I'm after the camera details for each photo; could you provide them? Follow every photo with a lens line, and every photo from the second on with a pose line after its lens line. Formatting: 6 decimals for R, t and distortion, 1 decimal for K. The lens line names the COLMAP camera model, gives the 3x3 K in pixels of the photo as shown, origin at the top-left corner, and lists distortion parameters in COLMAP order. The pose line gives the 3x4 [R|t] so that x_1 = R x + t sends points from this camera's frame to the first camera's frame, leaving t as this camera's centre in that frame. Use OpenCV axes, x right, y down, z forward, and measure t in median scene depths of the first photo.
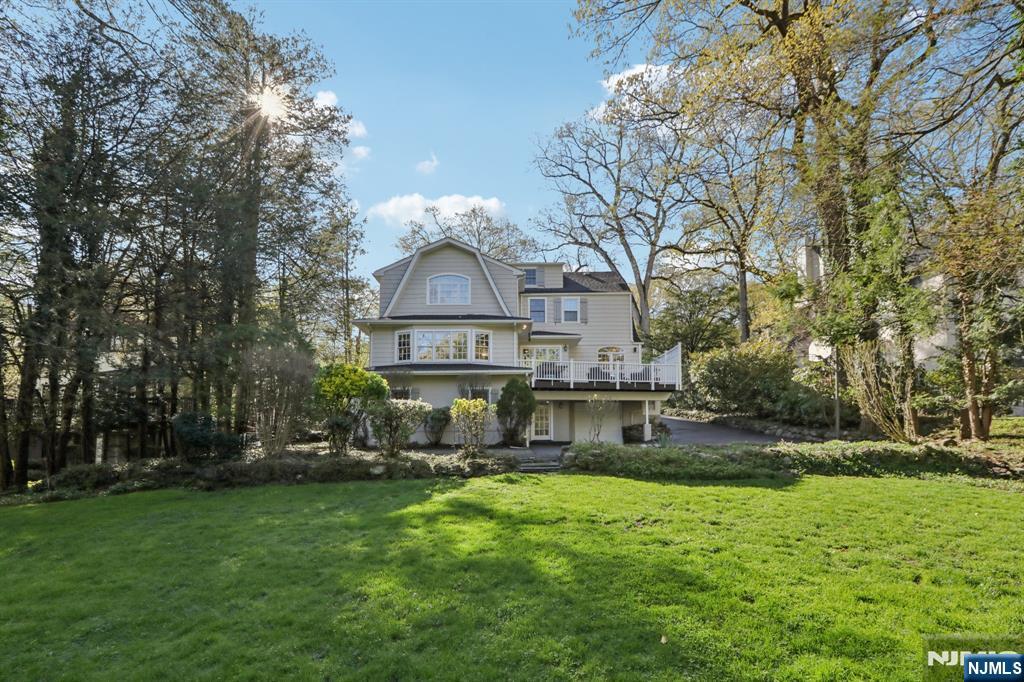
lens RADIAL K [[471.1, 0, 512.8], [0, 471.1, 339.9], [0, 0, 1]] dist [0.002523, 0.000275]
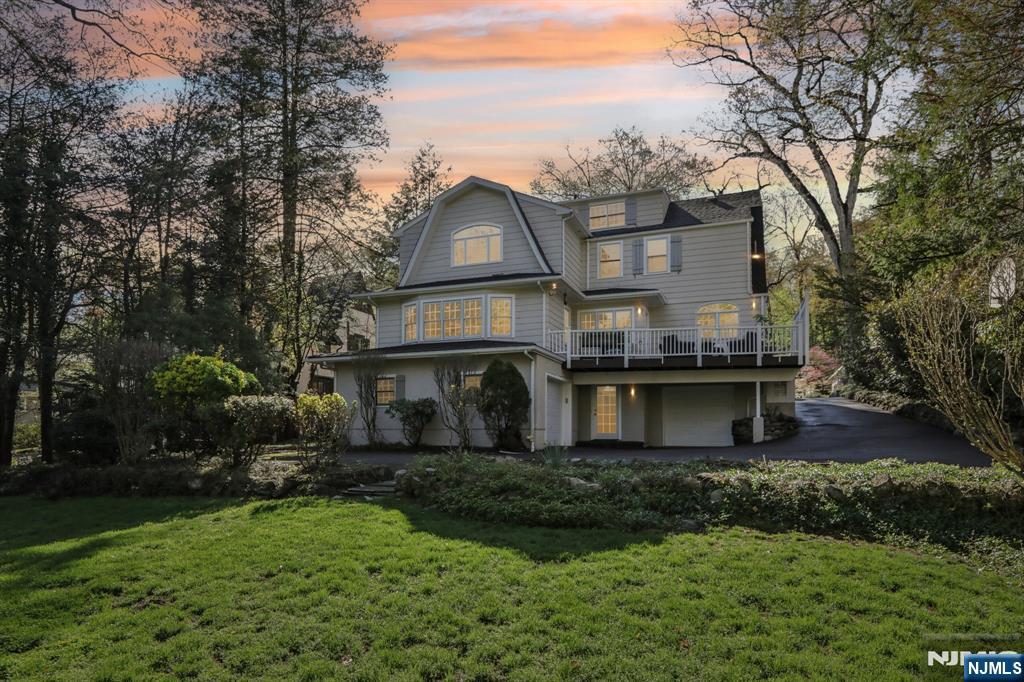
lens RADIAL K [[585.9, 0, 512.1], [0, 585.9, 342.8], [0, 0, 1]] dist [0.001669, 0.000021]
pose [[0.934413, -0.046069, -0.353199, 0.225953], [0.068611, 0.996310, 0.051564, 0.007258], [0.349520, -0.072416, 0.934126, 0.101259]]
